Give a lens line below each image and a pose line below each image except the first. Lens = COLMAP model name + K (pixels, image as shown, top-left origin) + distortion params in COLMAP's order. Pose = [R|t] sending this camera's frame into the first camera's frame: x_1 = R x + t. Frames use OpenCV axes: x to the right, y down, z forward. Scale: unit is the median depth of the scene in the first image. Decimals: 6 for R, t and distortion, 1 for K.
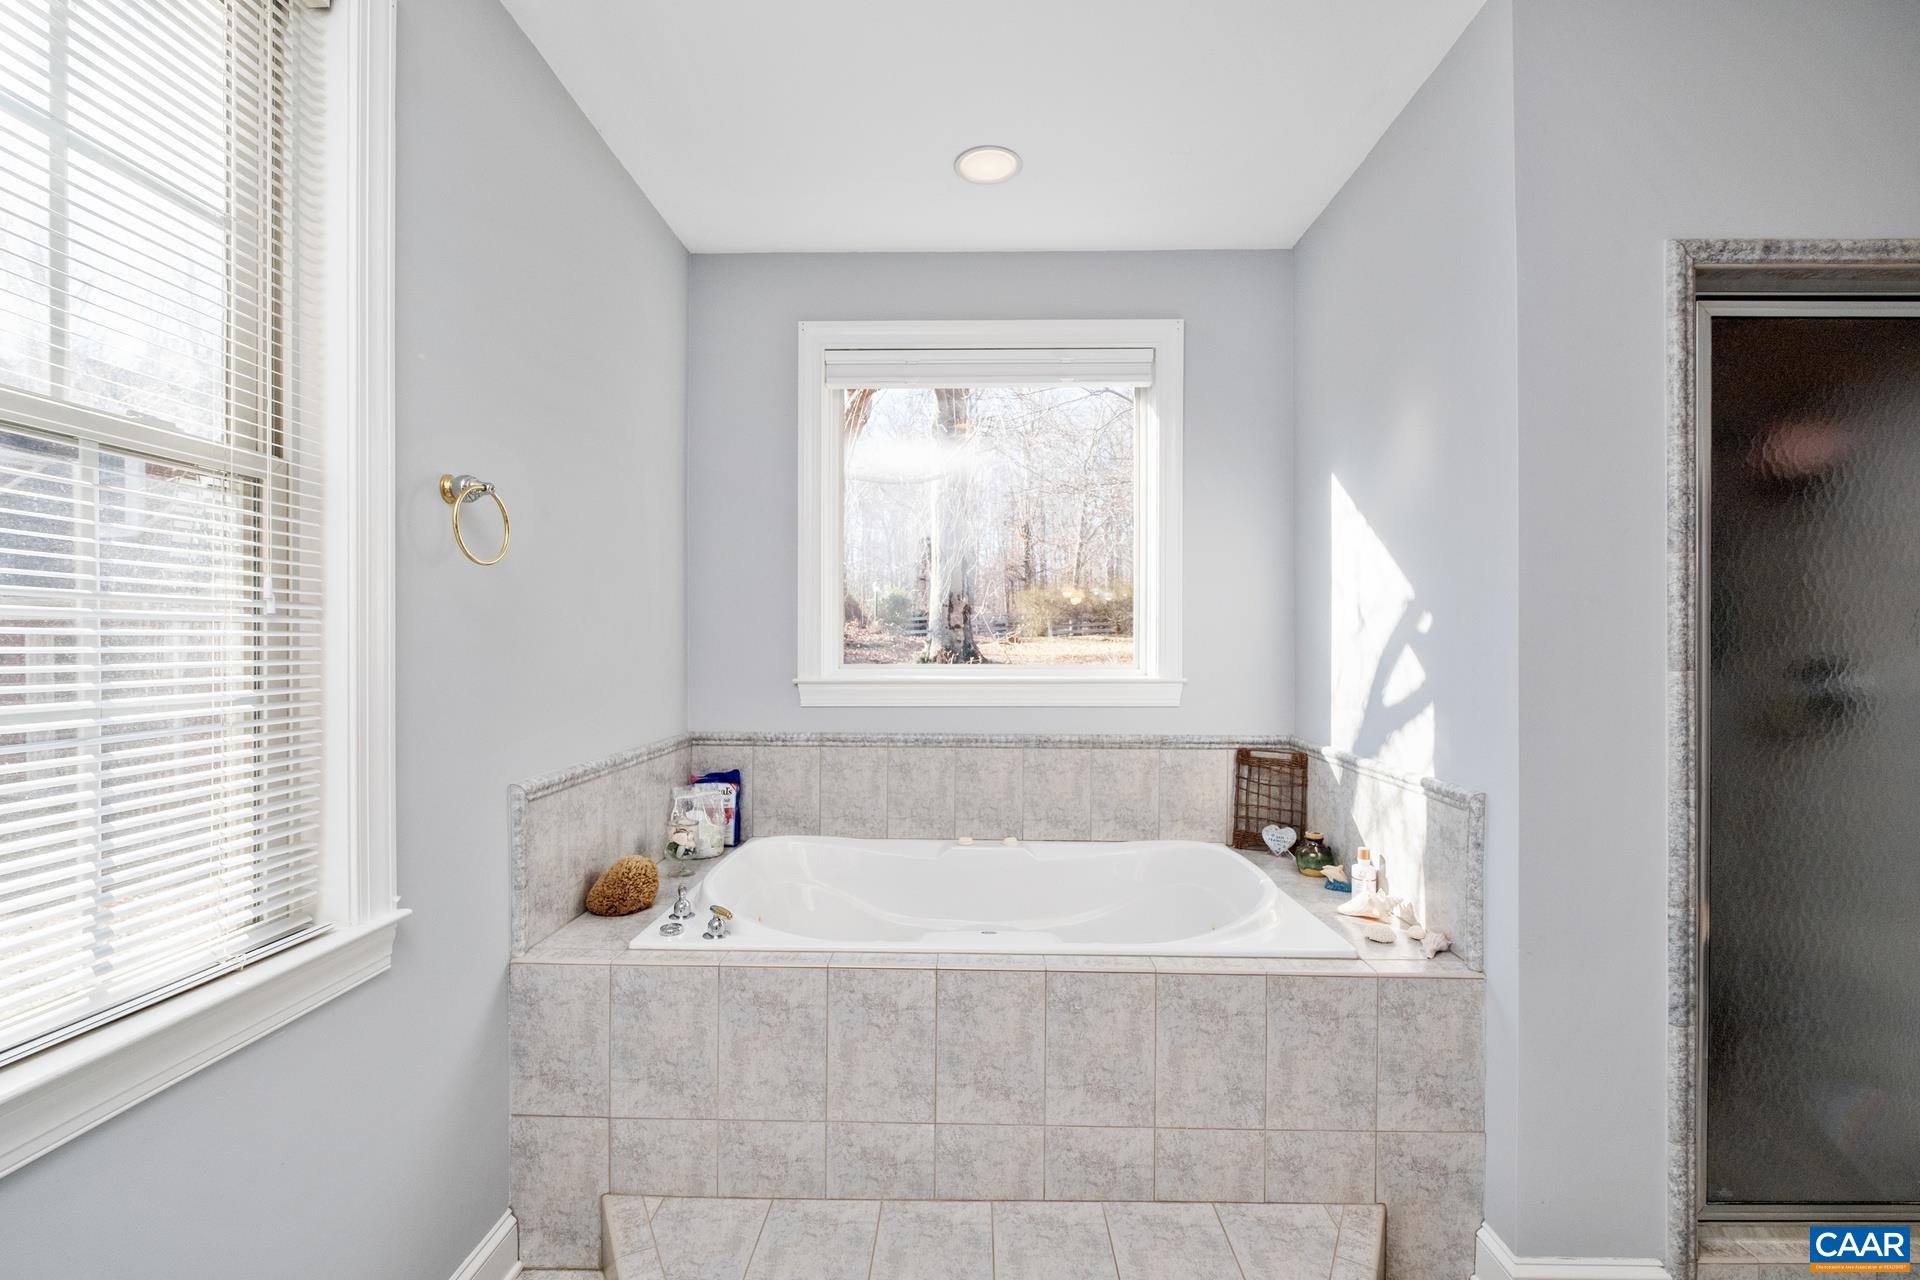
lens RADIAL K [[839.1, 0, 962.2], [0, 839.1, 641.4], [0, 0, 1]] dist [-0.000421, -0.000167]
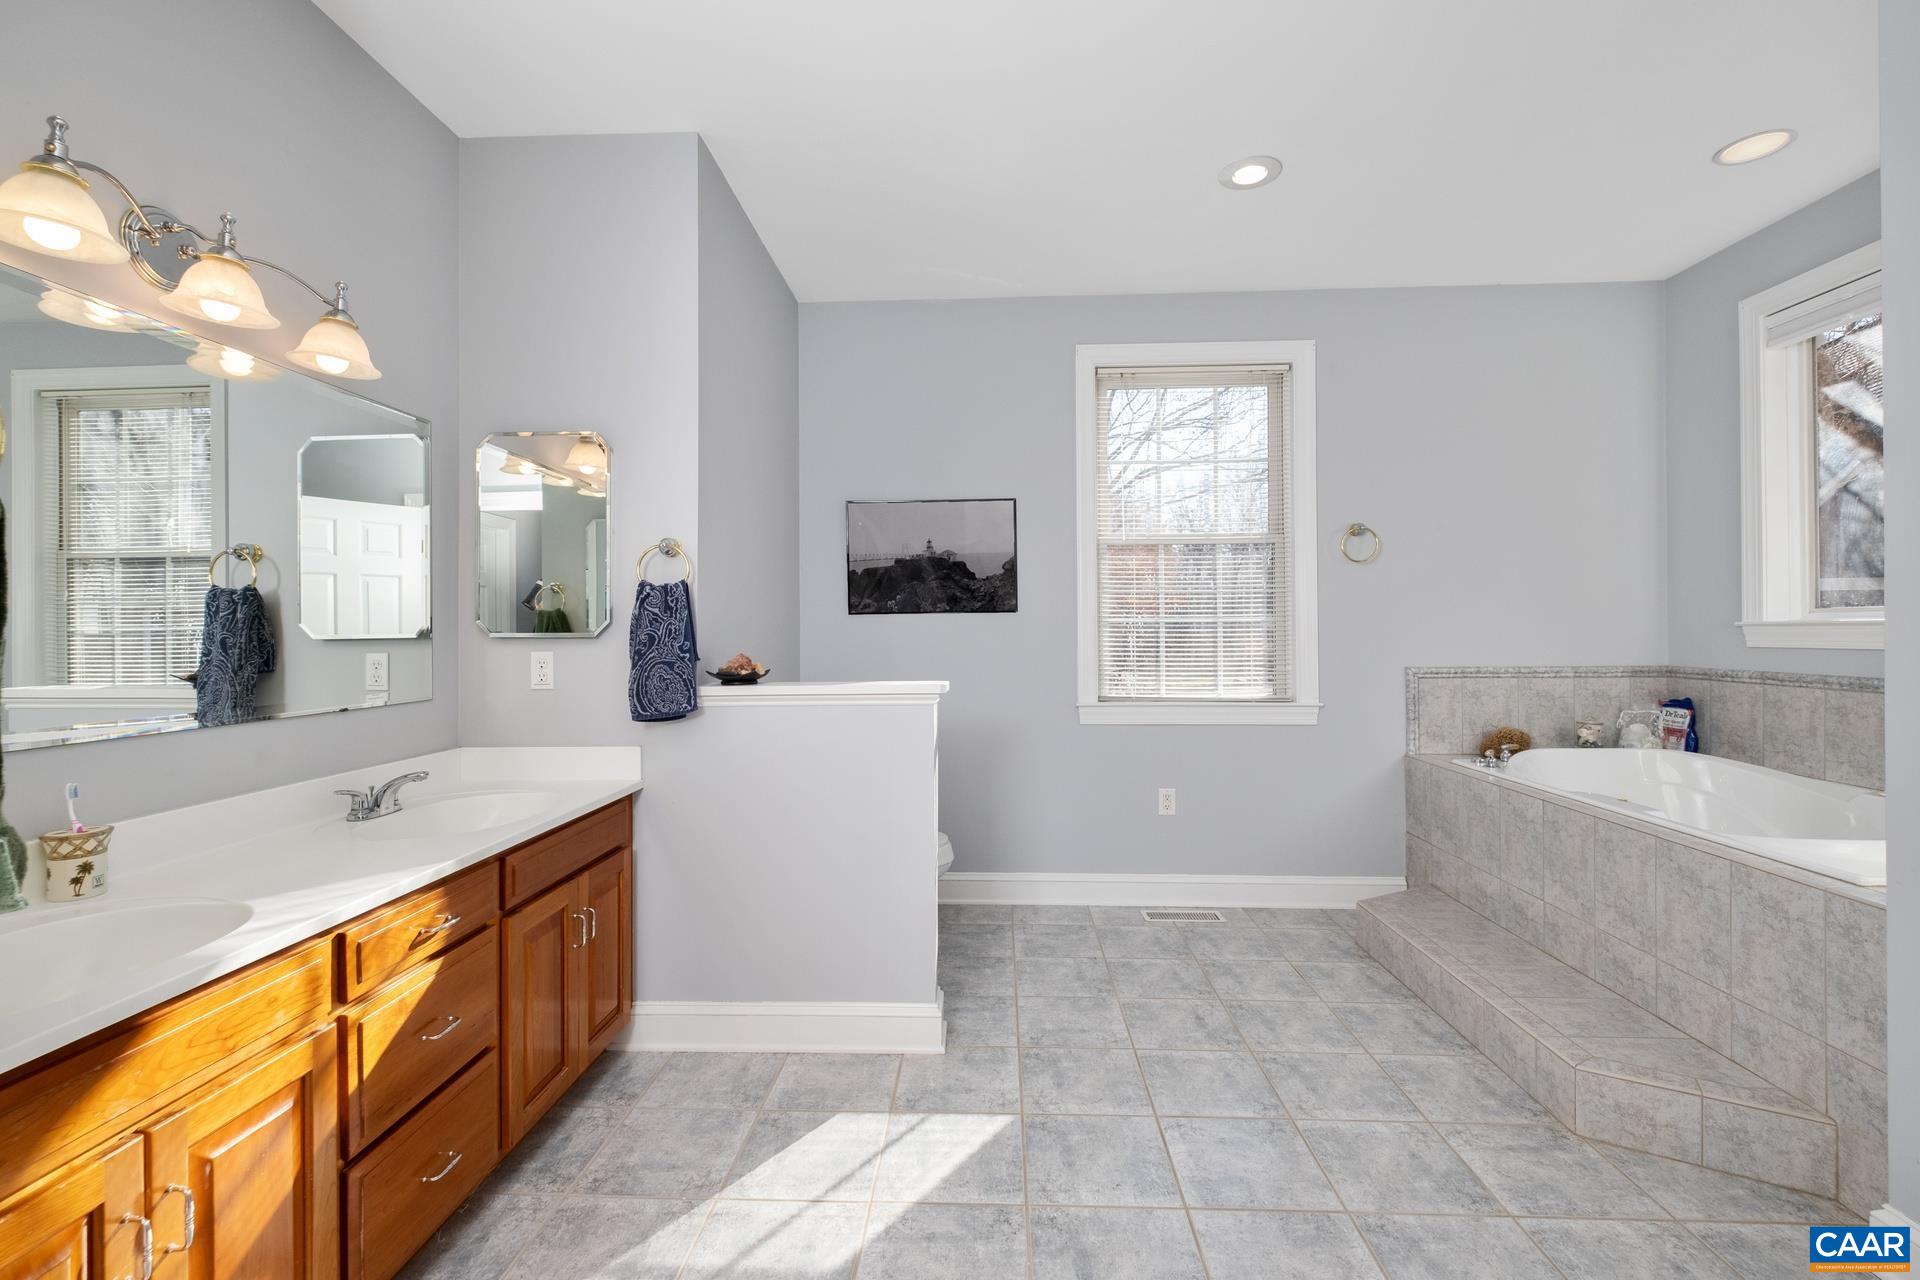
lens RADIAL K [[839.1, 0, 959.3], [0, 839.1, 632.9], [0, 0, 1]] dist [-0.000421, -0.000167]
pose [[-0.026170, 0.001678, -0.999656, 1.170216], [0.009182, 0.999957, 0.001438, 0.059880], [0.999615, -0.009142, -0.026184, -0.010181]]
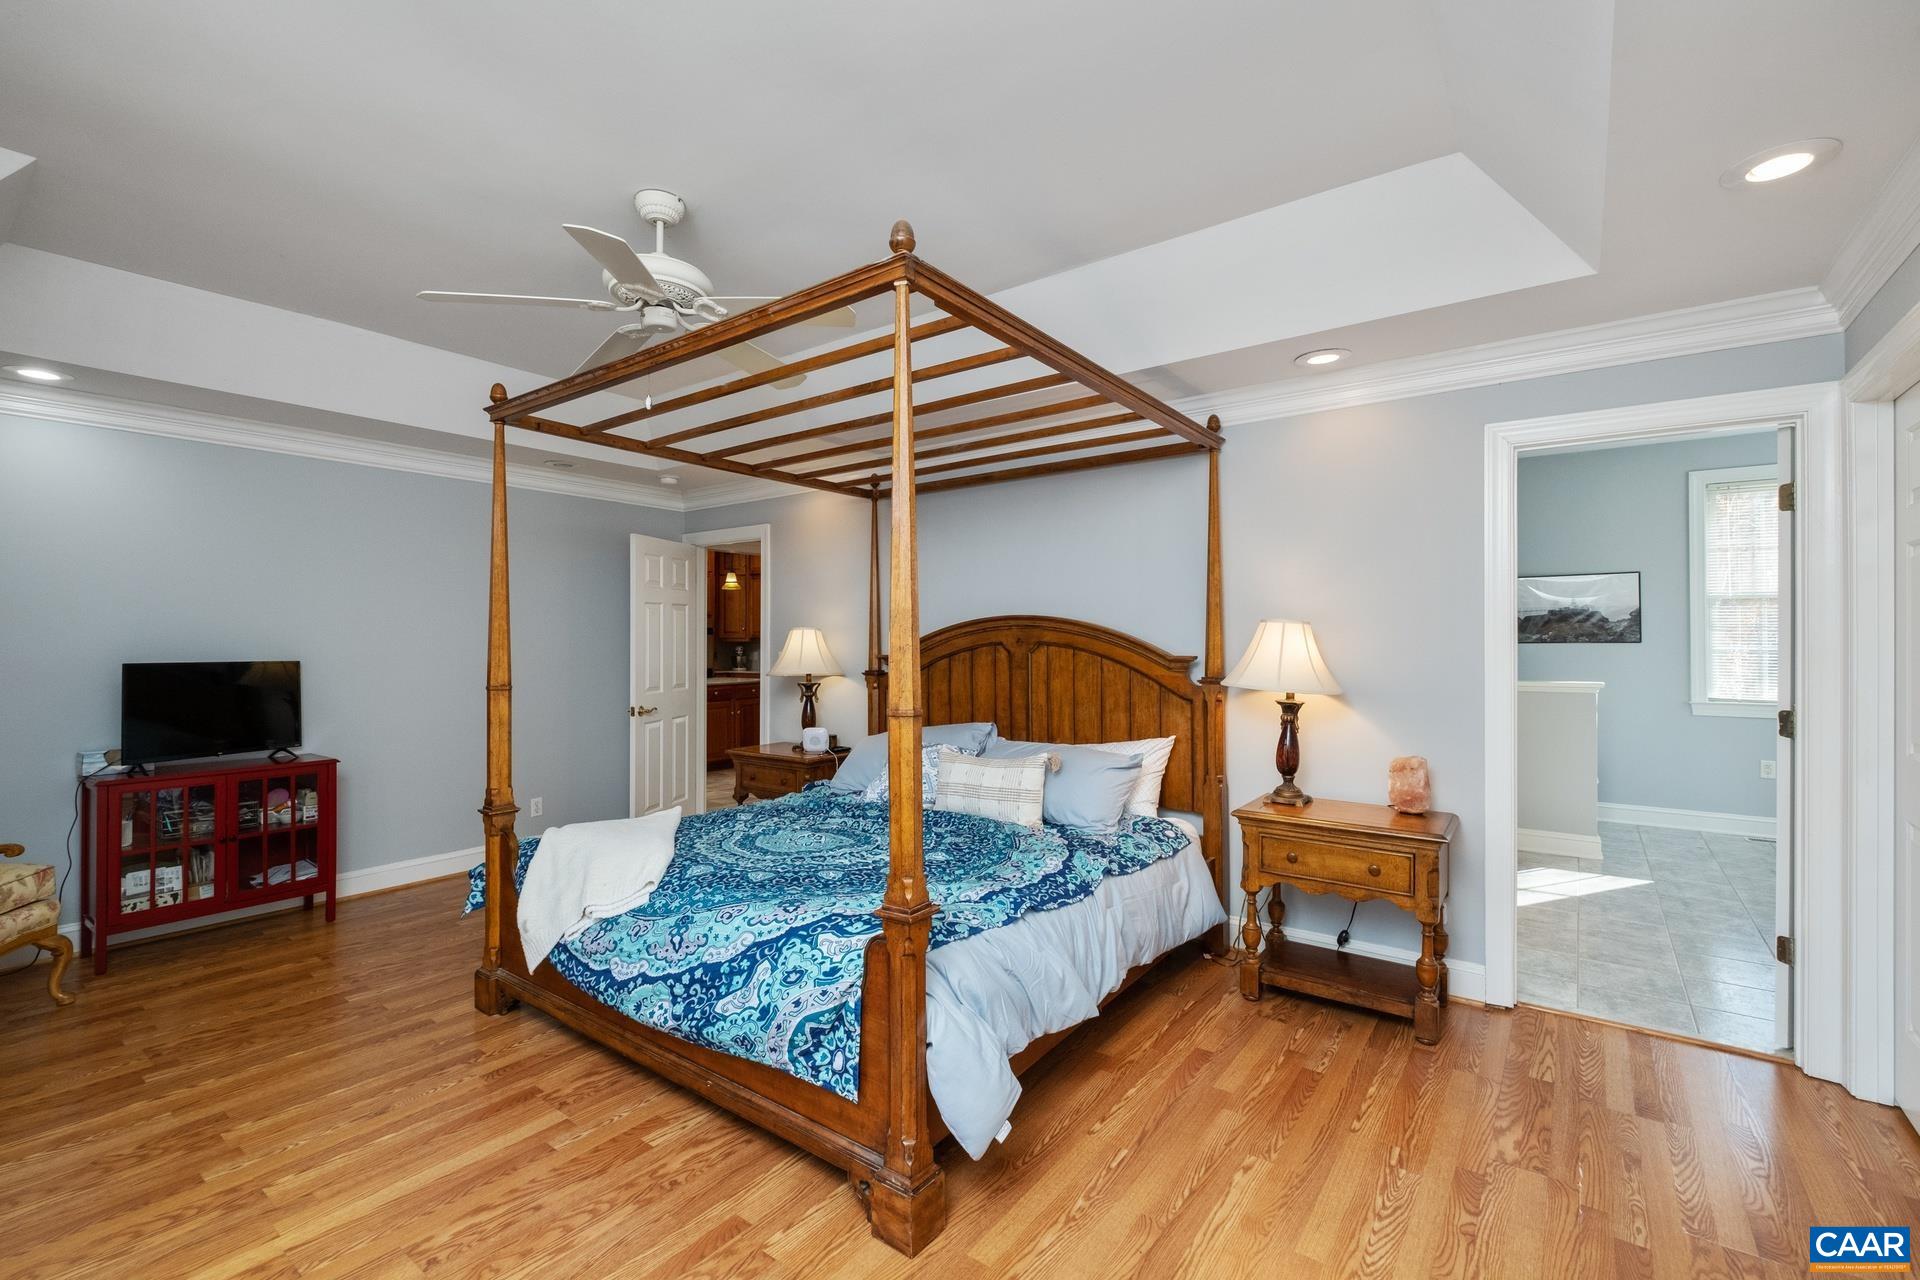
lens RADIAL K [[839.1, 0, 962.1], [0, 839.1, 635.3], [0, 0, 1]] dist [-0.000421, -0.000167]
pose [[-0.574363, -0.009798, -0.818542, 2.843750], [-0.000088, 0.999929, -0.011908, 0.032531], [0.818601, -0.006767, -0.574323, -0.166440]]
